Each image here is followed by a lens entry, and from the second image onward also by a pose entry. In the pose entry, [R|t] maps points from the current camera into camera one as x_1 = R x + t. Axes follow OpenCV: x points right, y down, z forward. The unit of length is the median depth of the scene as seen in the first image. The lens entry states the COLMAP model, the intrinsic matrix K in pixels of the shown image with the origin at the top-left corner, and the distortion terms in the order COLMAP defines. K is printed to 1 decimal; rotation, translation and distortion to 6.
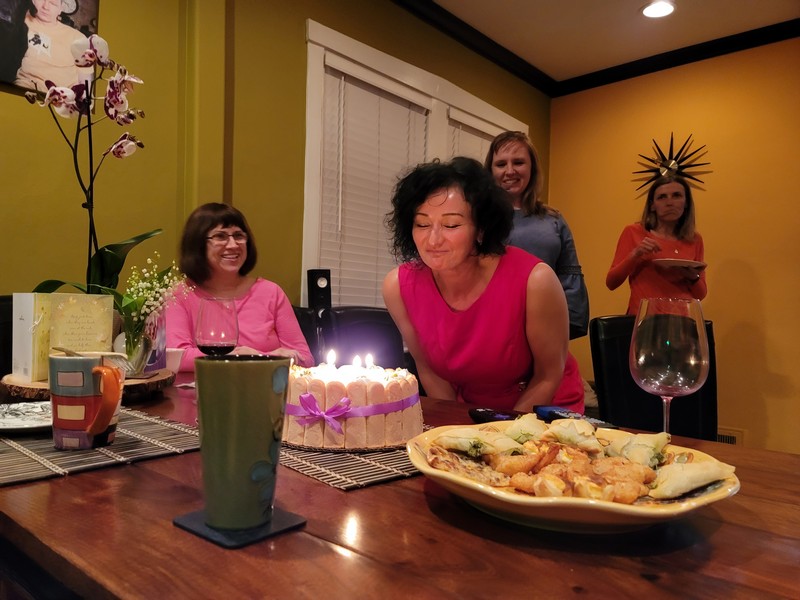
lens RADIAL K [[596.2, 0, 388.9], [0, 596.2, 303.4], [0, 0, 1]] dist [0.044638, -0.001632]
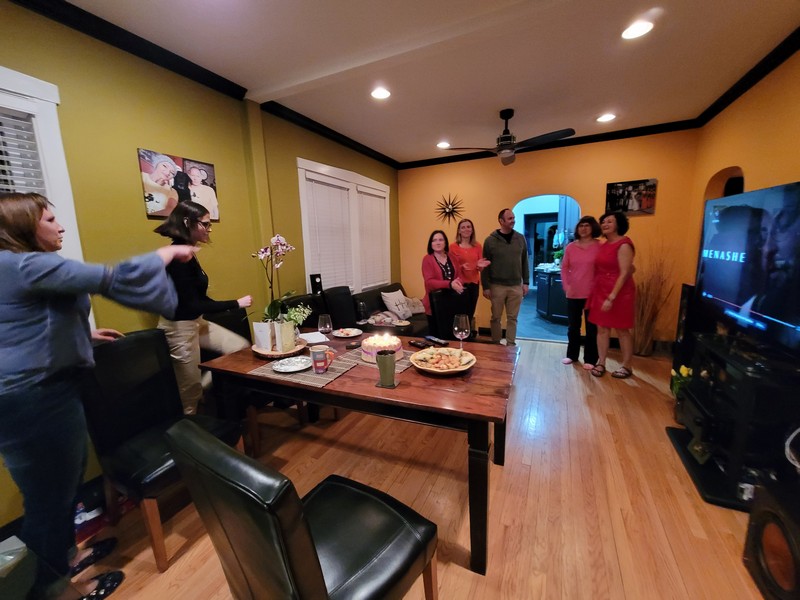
lens RADIAL K [[332.1, 0, 400.0], [0, 332.1, 300.0], [0, 0, 1]] dist [-0.004035, -0.000159]
pose [[0.952967, -0.105776, 0.284017, -0.386837], [0.055584, 0.982222, 0.179308, -0.363731], [-0.297934, -0.155088, 0.941904, -0.682860]]
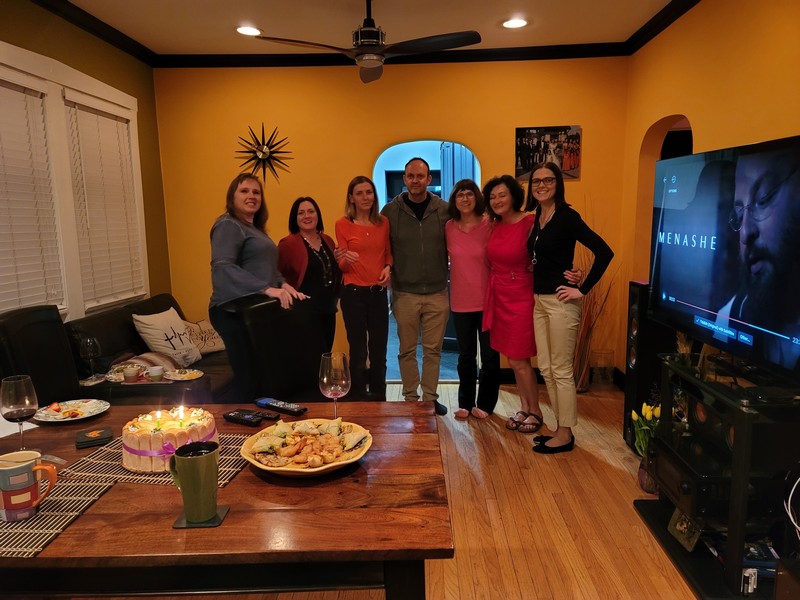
lens RADIAL K [[589.9, 0, 408.7], [0, 589.9, 300.0], [0, 0, 1]] dist [0.078474, -0.068815]
pose [[0.755356, -0.130392, 0.642211, -0.455946], [0.028980, 0.985692, 0.166045, -0.365443], [-0.654673, -0.106811, 0.748328, -0.514609]]
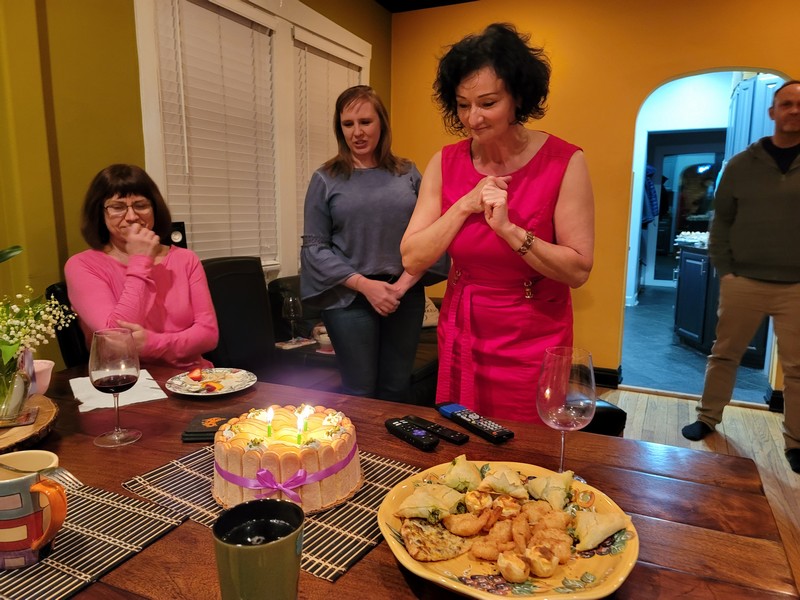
lens RADIAL K [[589.9, 0, 408.7], [0, 589.9, 300.0], [0, 0, 1]] dist [0.078474, -0.068815]
pose [[0.949266, -0.069872, 0.306615, -0.129144], [0.013655, 0.983243, 0.181788, -0.216325], [-0.314179, -0.168378, 0.934313, 0.000328]]
